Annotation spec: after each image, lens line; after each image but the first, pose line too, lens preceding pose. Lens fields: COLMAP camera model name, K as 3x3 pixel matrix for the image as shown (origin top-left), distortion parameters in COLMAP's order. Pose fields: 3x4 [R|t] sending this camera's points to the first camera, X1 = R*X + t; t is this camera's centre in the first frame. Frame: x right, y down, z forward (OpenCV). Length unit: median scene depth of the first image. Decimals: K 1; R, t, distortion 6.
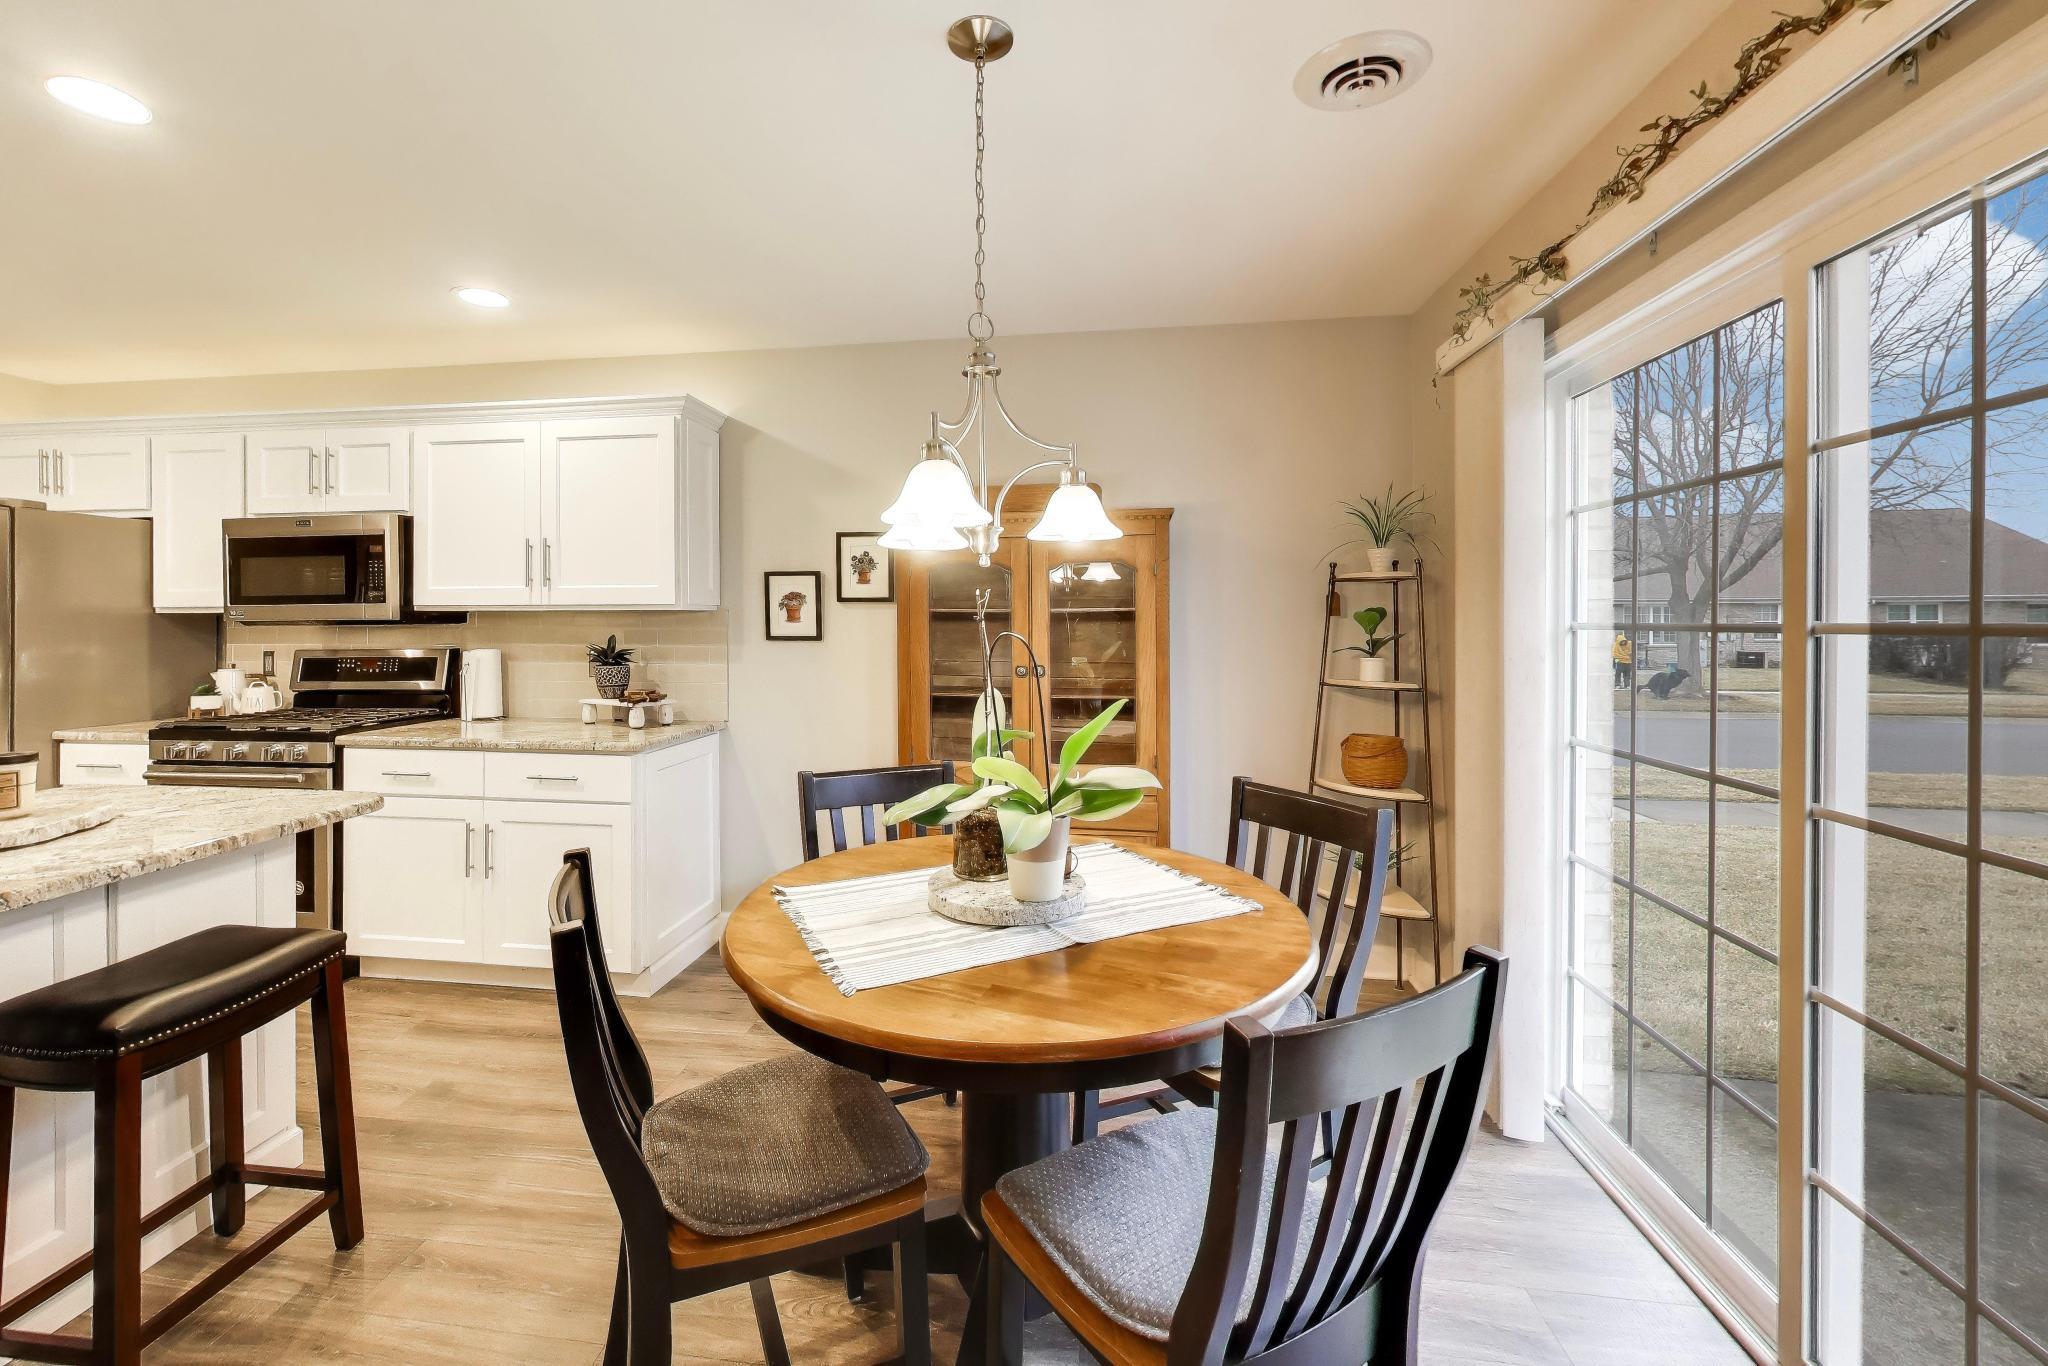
lens RADIAL K [[841.5, 0, 960.0], [0, 841.5, 667.8], [0, 0, 1]] dist [0.002380, 0.000202]
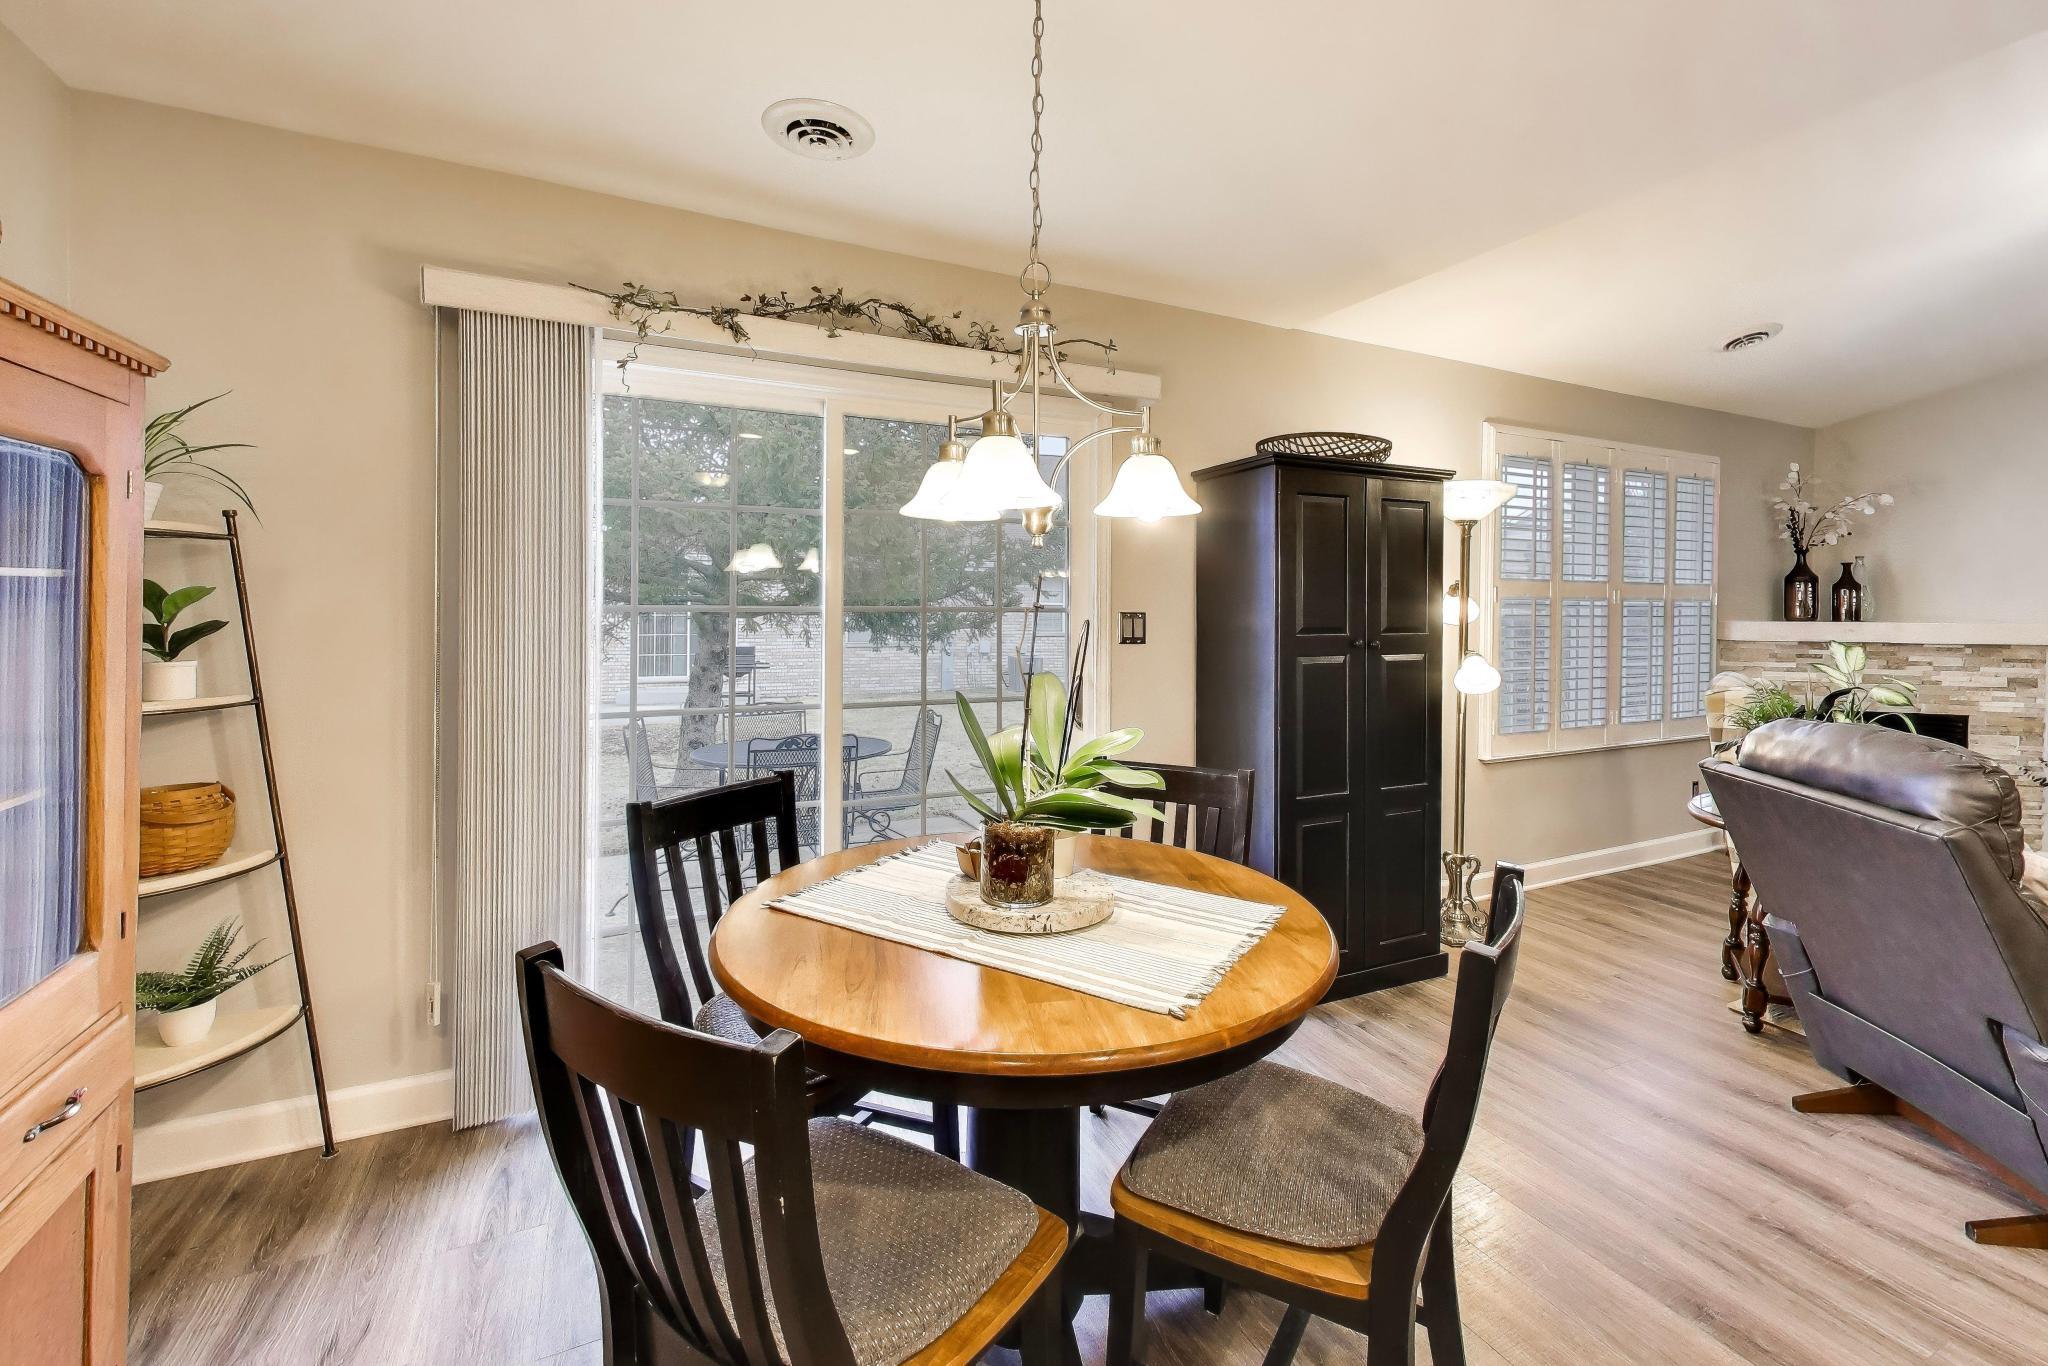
lens RADIAL K [[896.3, 0, 1077.4], [0, 896.3, 616.4], [0, 0, 1]] dist [0.000650, -0.000124]
pose [[-0.595346, -0.020901, 0.803198, -0.359691], [0.033358, 0.998157, 0.050701, -0.046168], [-0.802777, 0.056978, -0.593551, 0.710843]]
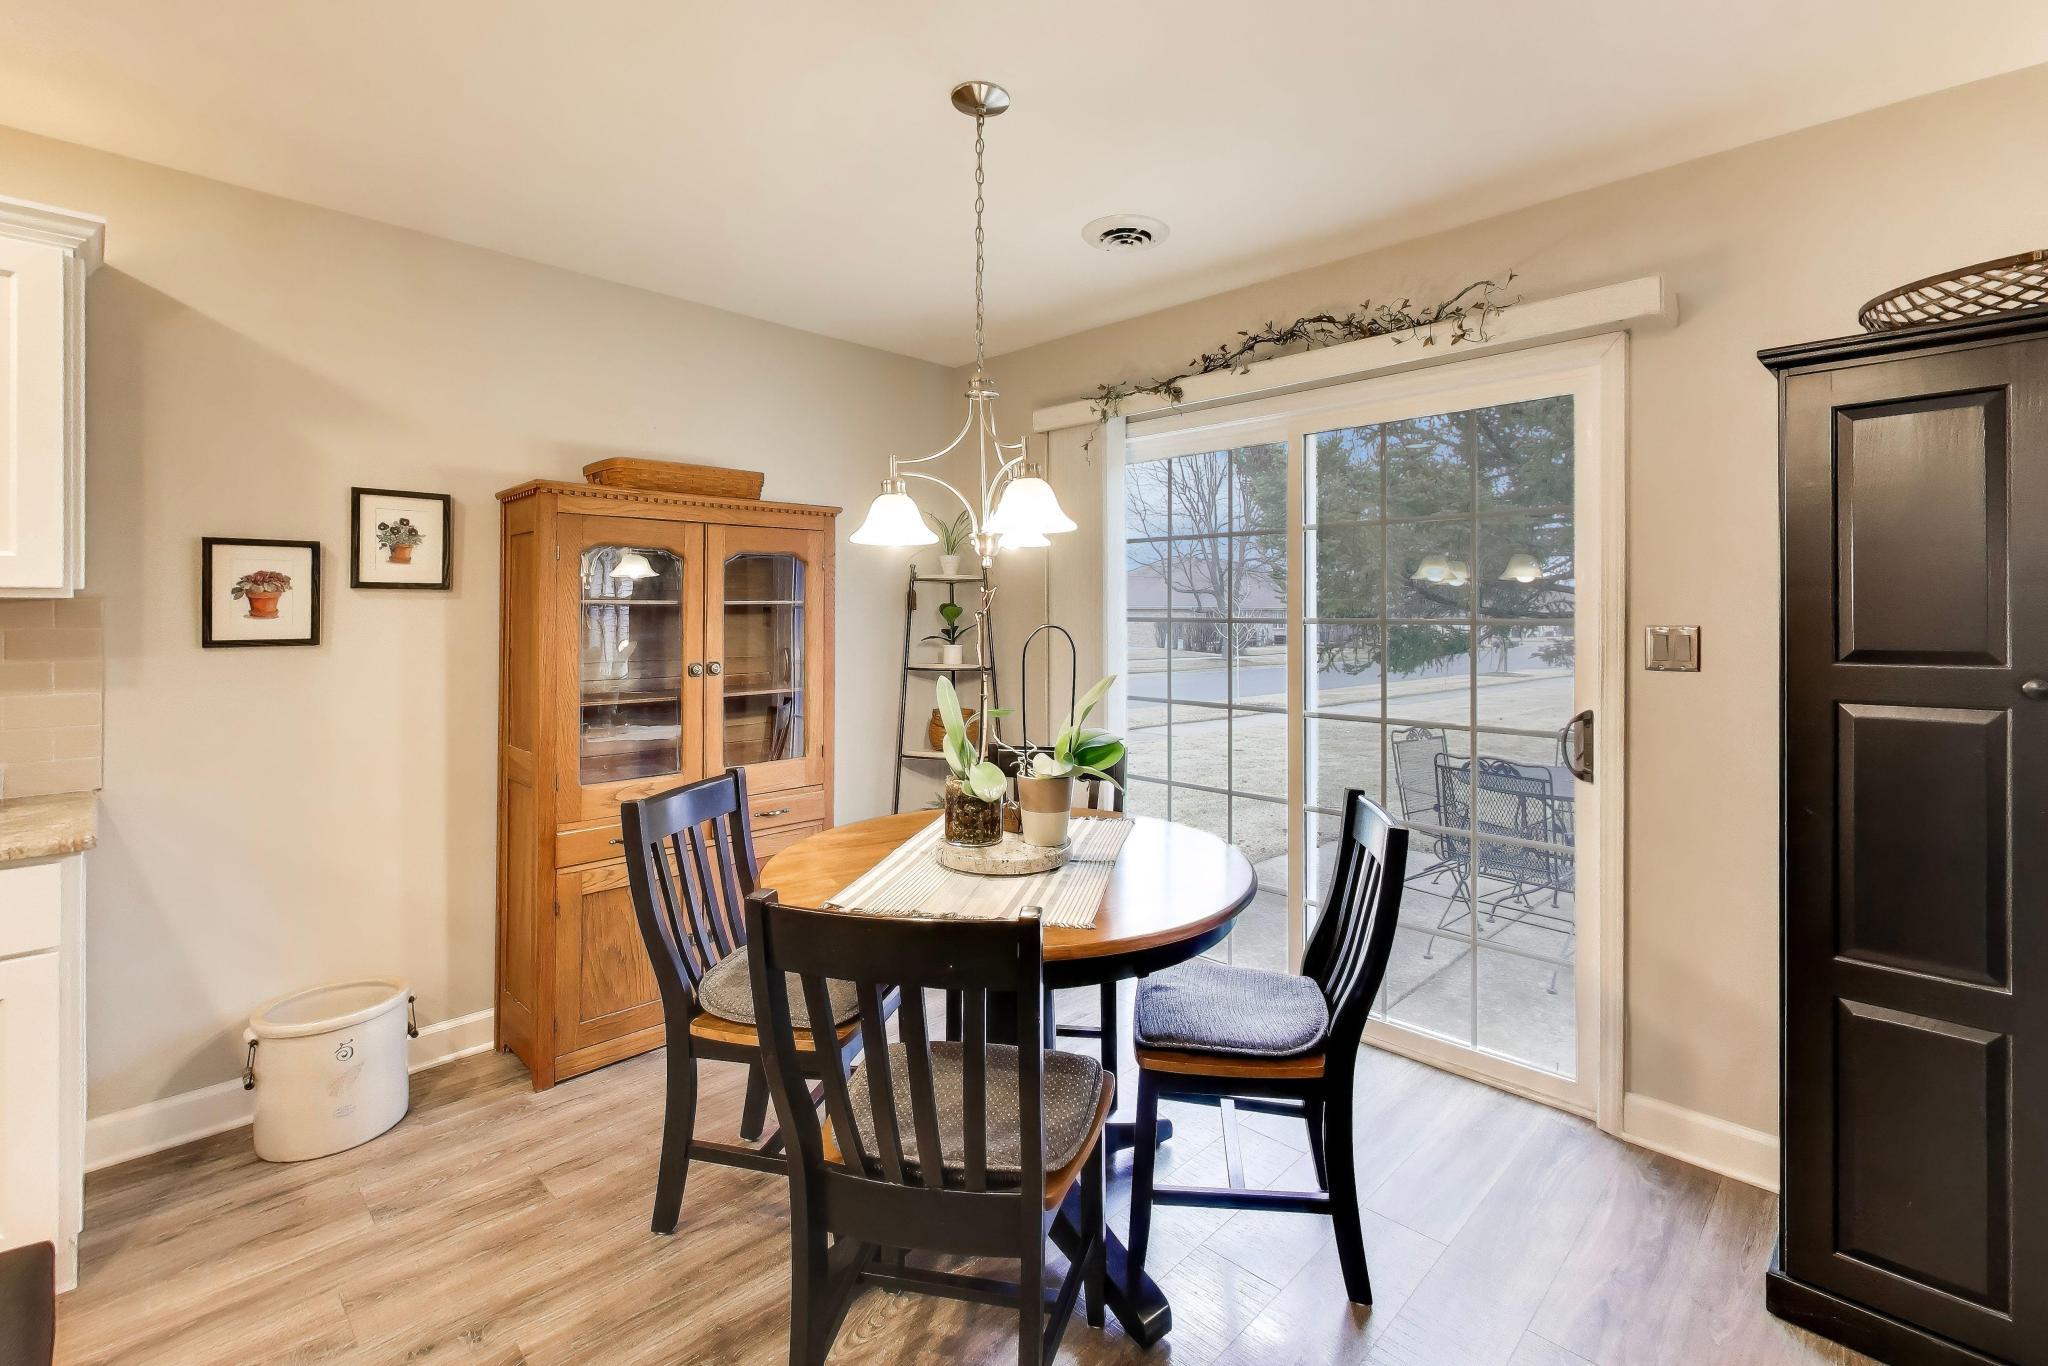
lens RADIAL K [[914.0, 0, 1066.0], [0, 914.0, 671.9], [0, 0, 1]] dist [-0.002862, -0.000023]
pose [[0.573011, -0.054487, 0.817734, -0.430088], [0.044344, 0.998387, 0.035451, -0.010795], [-0.818347, 0.015947, 0.574503, 0.097677]]
